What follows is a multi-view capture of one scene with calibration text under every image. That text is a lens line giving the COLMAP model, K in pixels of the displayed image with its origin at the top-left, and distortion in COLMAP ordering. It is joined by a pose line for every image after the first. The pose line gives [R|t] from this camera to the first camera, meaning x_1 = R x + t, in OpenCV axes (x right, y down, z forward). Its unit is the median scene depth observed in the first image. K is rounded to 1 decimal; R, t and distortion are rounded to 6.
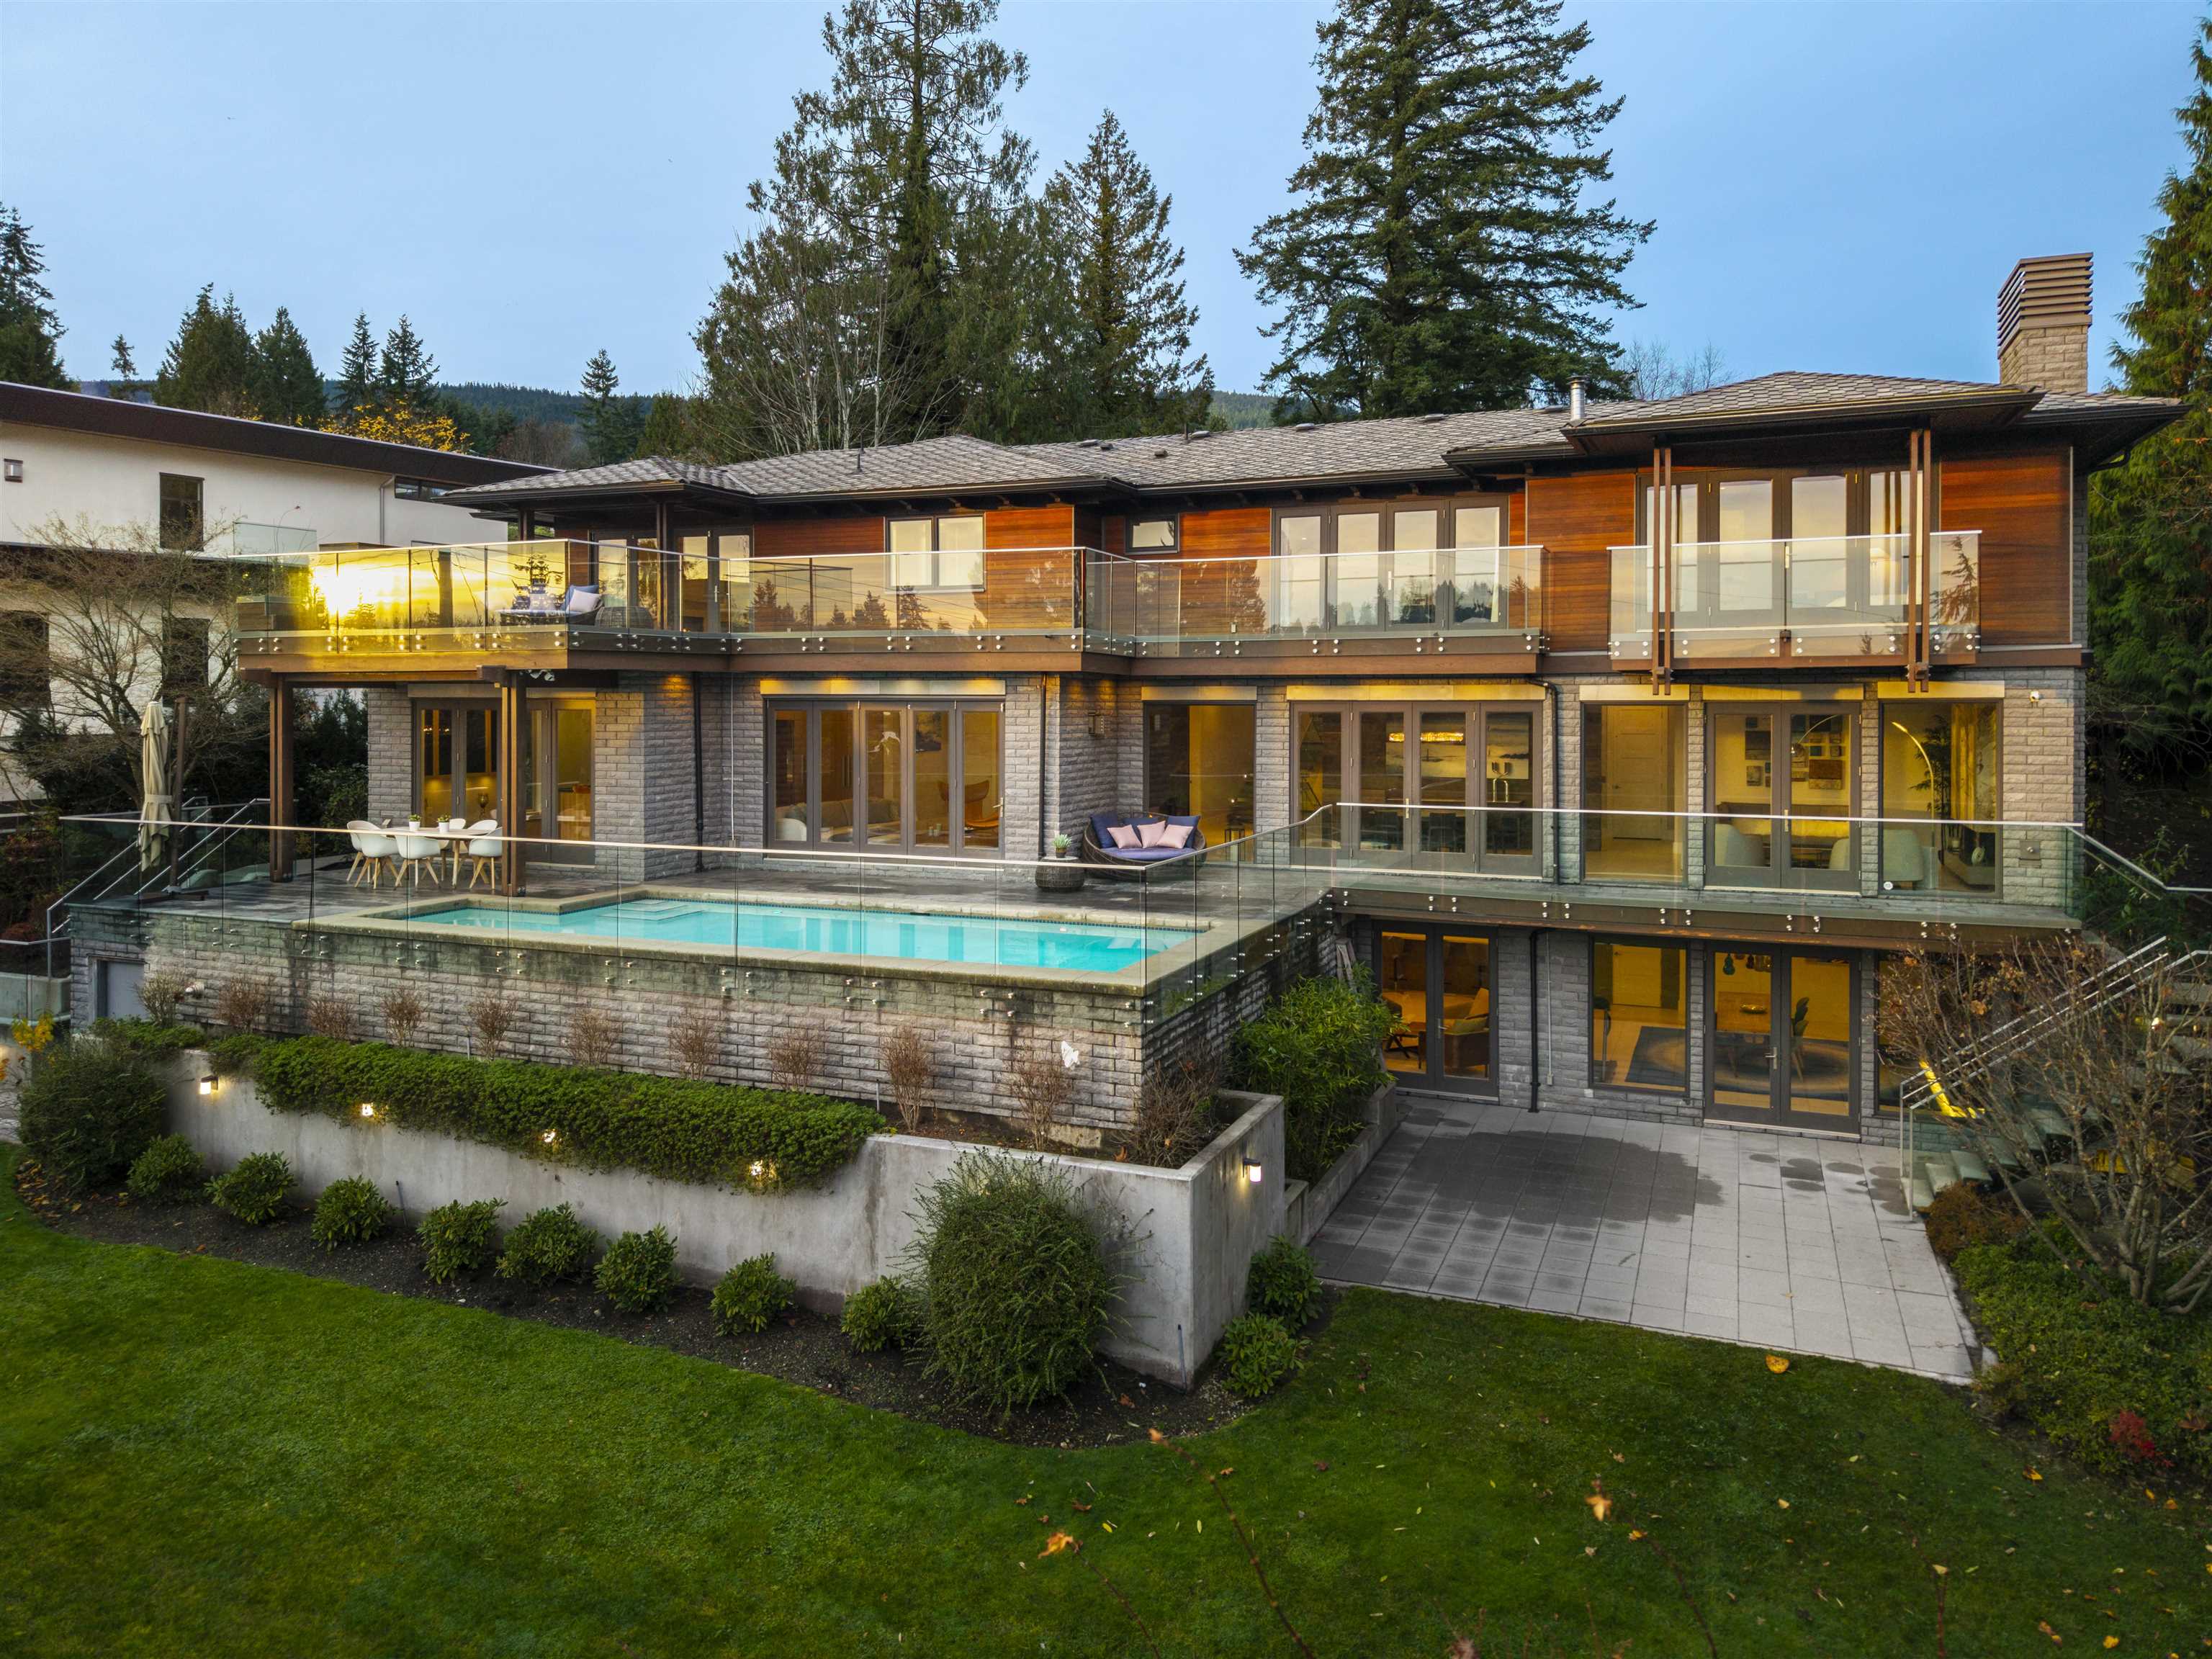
lens RADIAL K [[1494.5, 0, 1104.0], [0, 1494.5, 734.7], [0, 0, 1]] dist [0.005637, -0.007062]
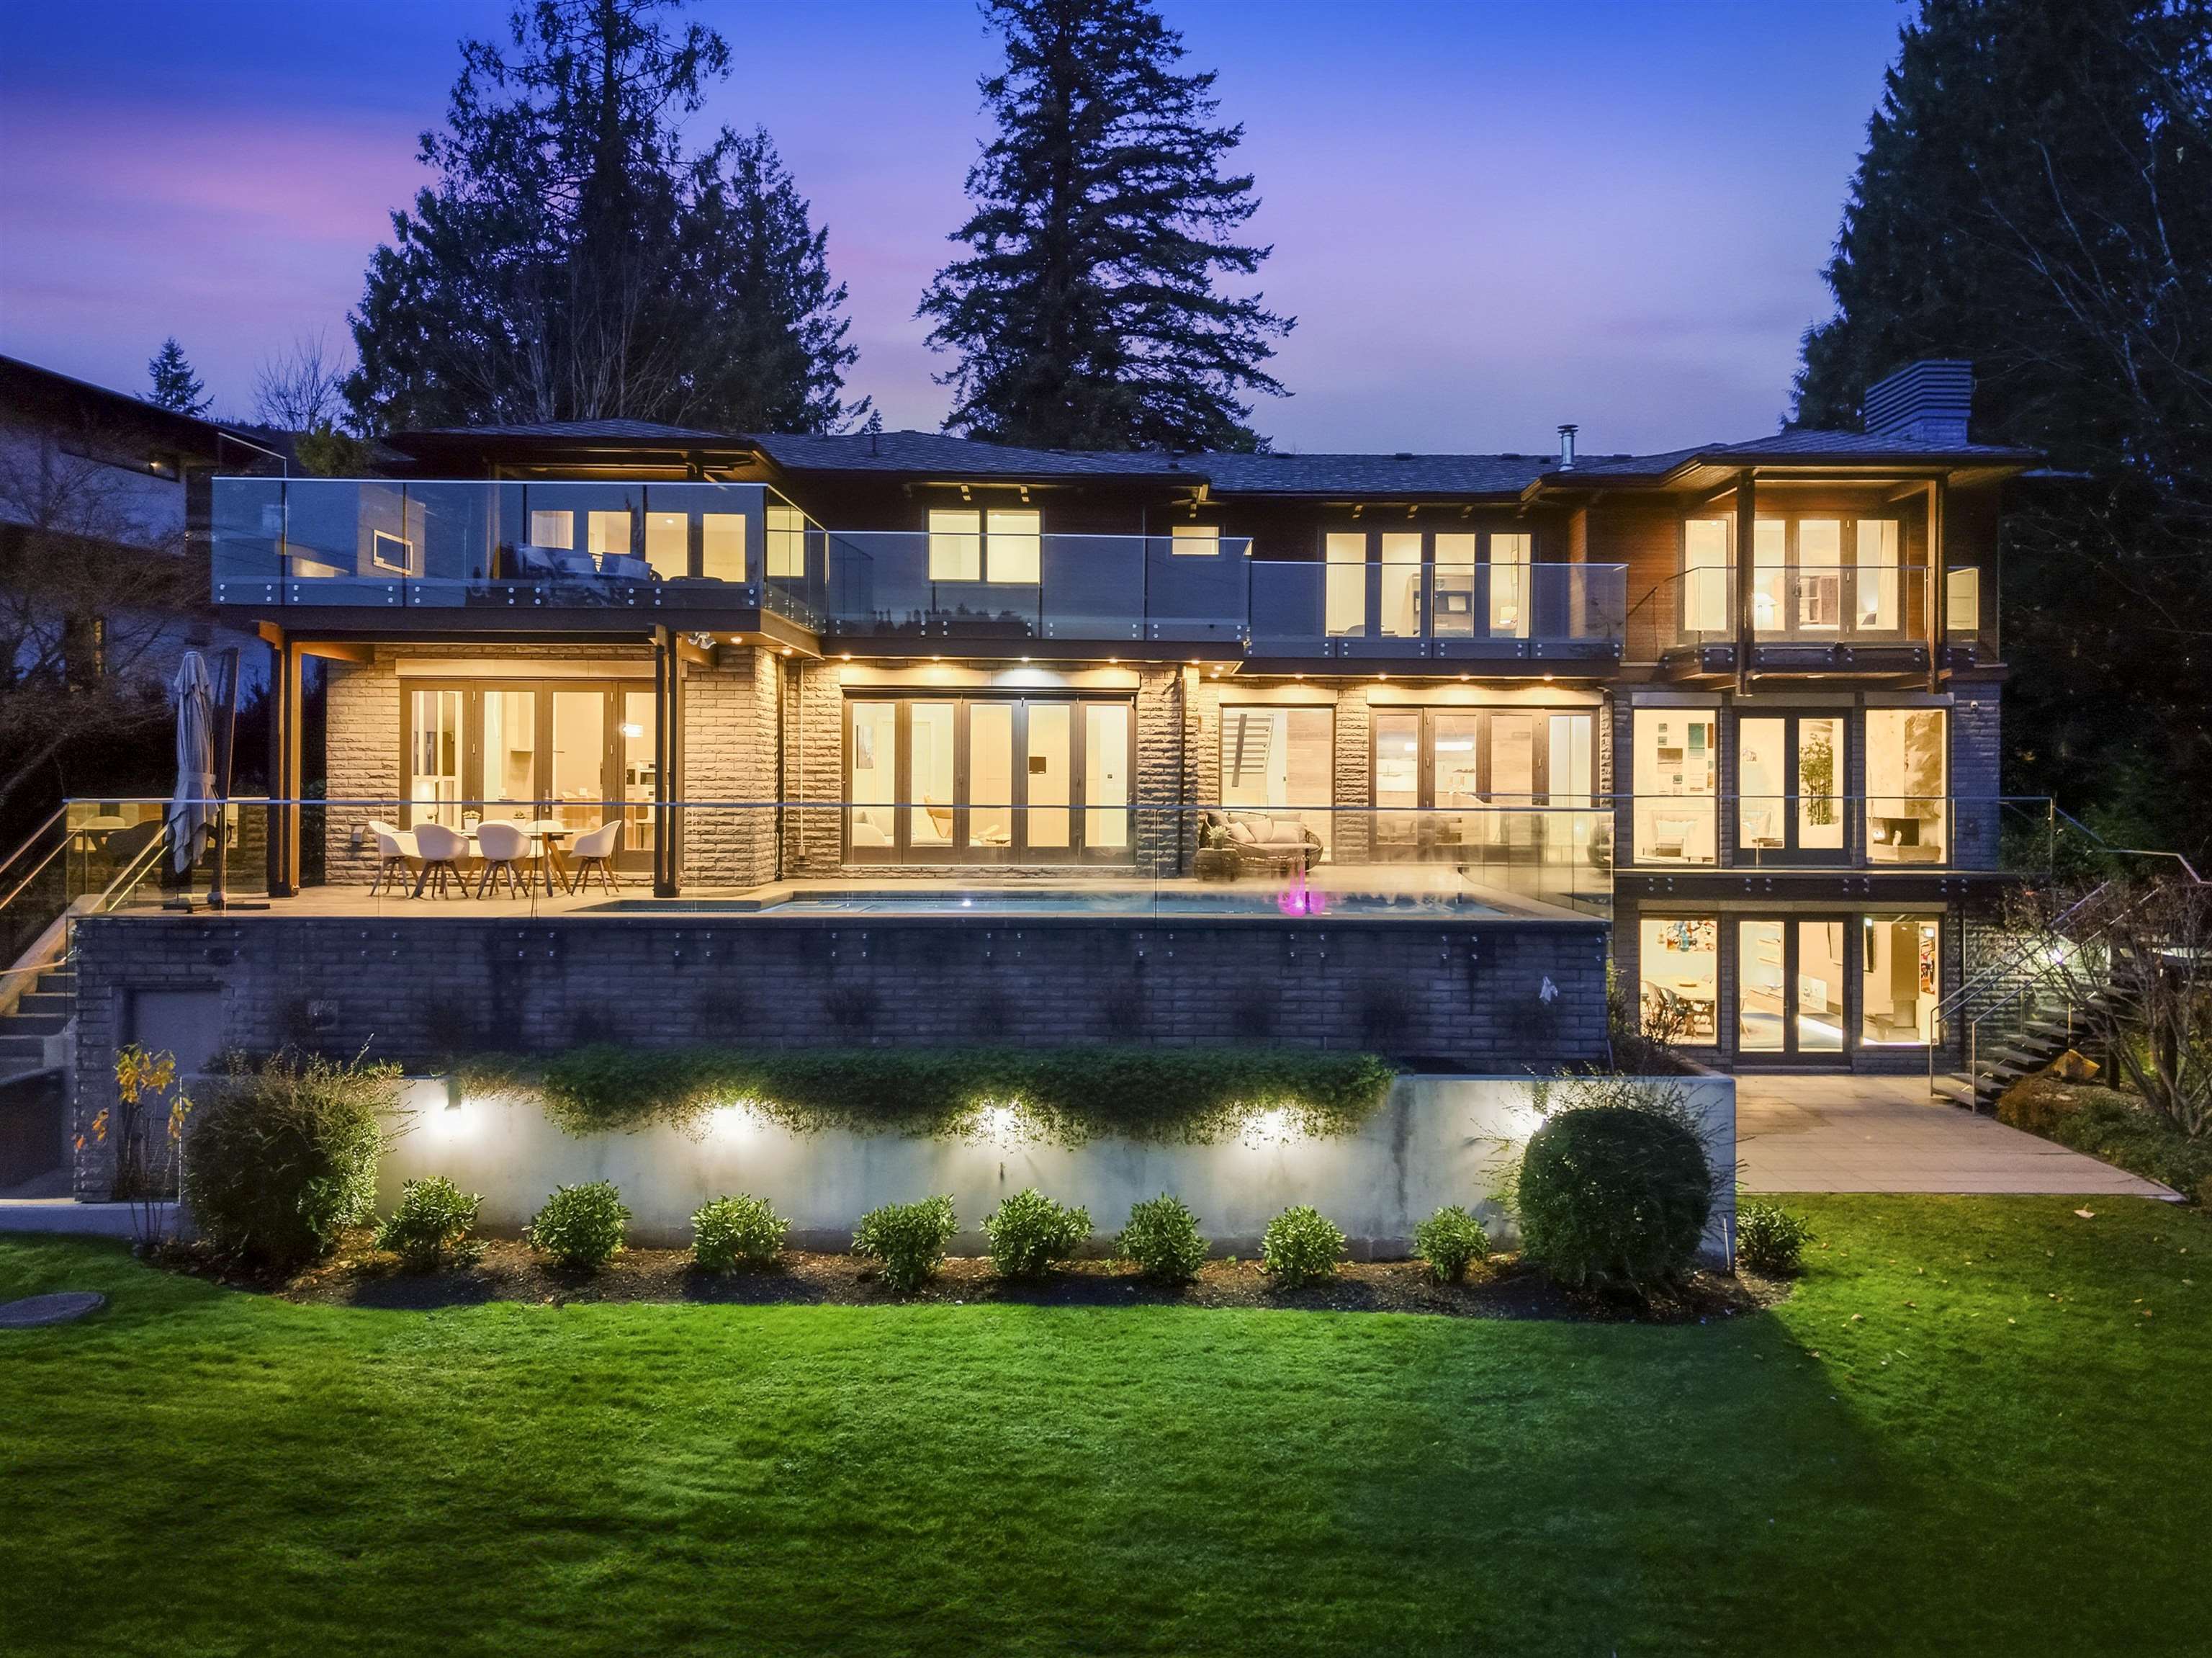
lens RADIAL K [[1541.6, 0, 1106.0], [0, 1541.6, 829.0], [0, 0, 1]] dist [0.003085, 0.002345]
pose [[0.917767, -0.001629, 0.397117, -0.221167], [0.002674, 0.999994, -0.002079, 0.030562], [-0.397111, 0.002970, 0.917766, 0.037160]]
